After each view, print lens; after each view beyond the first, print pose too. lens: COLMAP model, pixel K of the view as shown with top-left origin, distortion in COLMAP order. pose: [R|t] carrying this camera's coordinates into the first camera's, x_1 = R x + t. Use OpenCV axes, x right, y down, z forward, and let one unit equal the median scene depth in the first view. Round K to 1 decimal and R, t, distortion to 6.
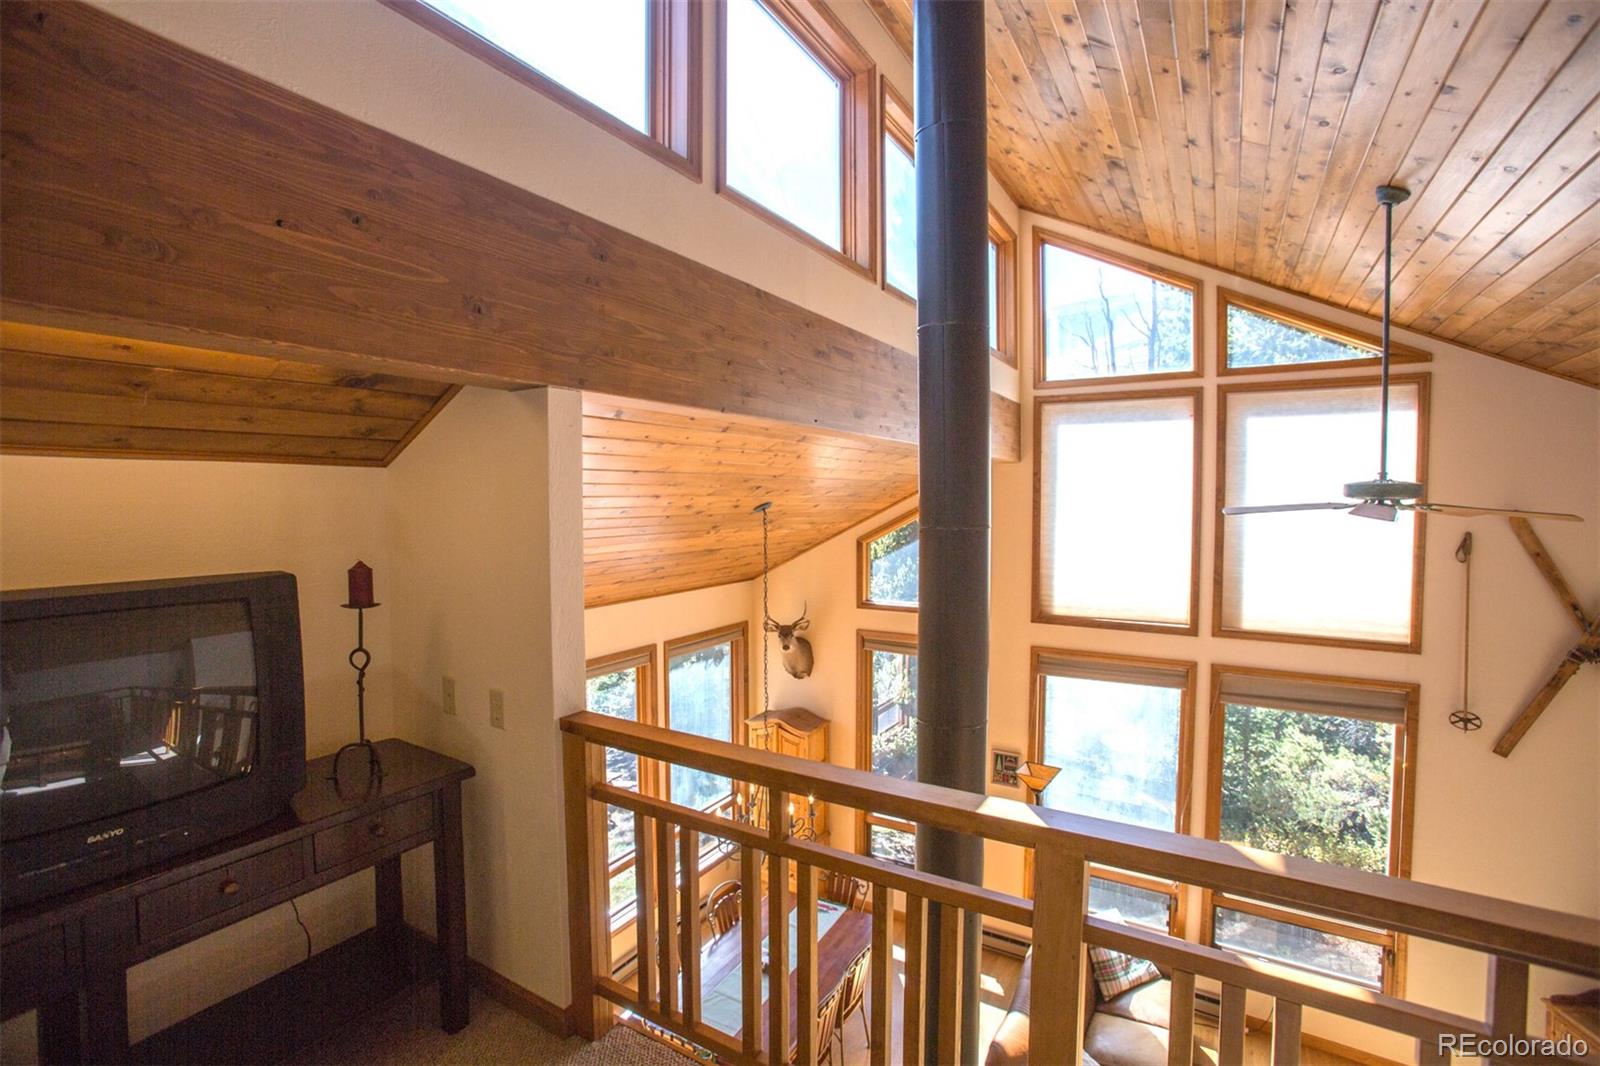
lens RADIAL K [[729.6, 0, 800.4], [0, 729.6, 531.5], [0, 0, 1]] dist [-0.047468, 0.006498]
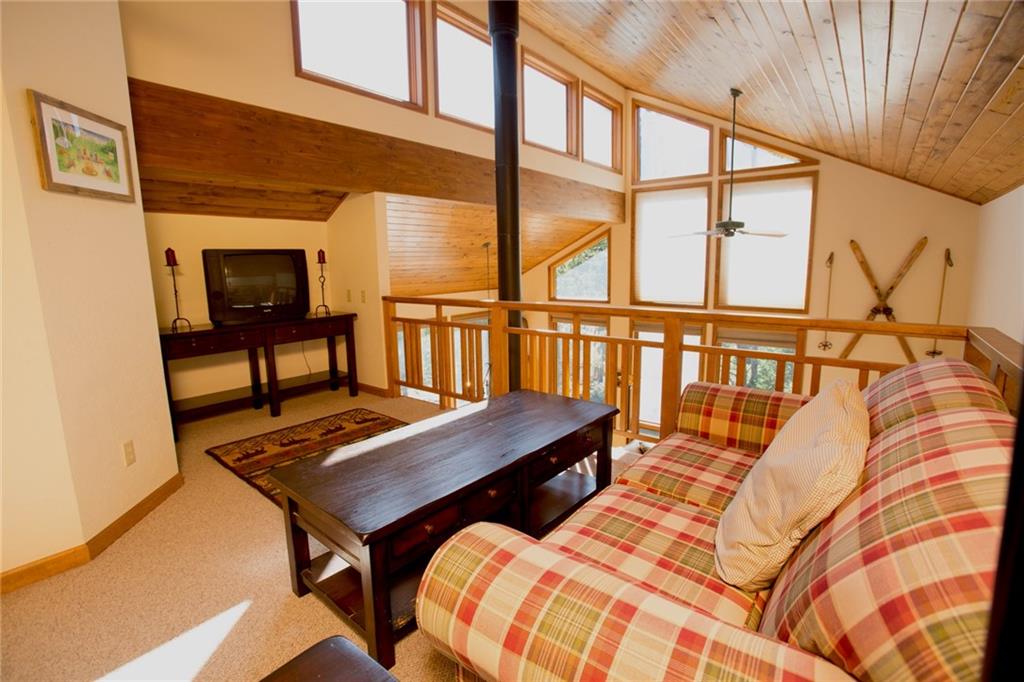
lens RADIAL K [[466.9, 0, 514.2], [0, 466.9, 335.8], [0, 0, 1]] dist [-0.047468, 0.006498]
pose [[0.992719, 0.005431, -0.120327, 0.363215], [0.008162, 0.993654, 0.112184, 0.146828], [0.120172, -0.112349, 0.986375, -0.719413]]
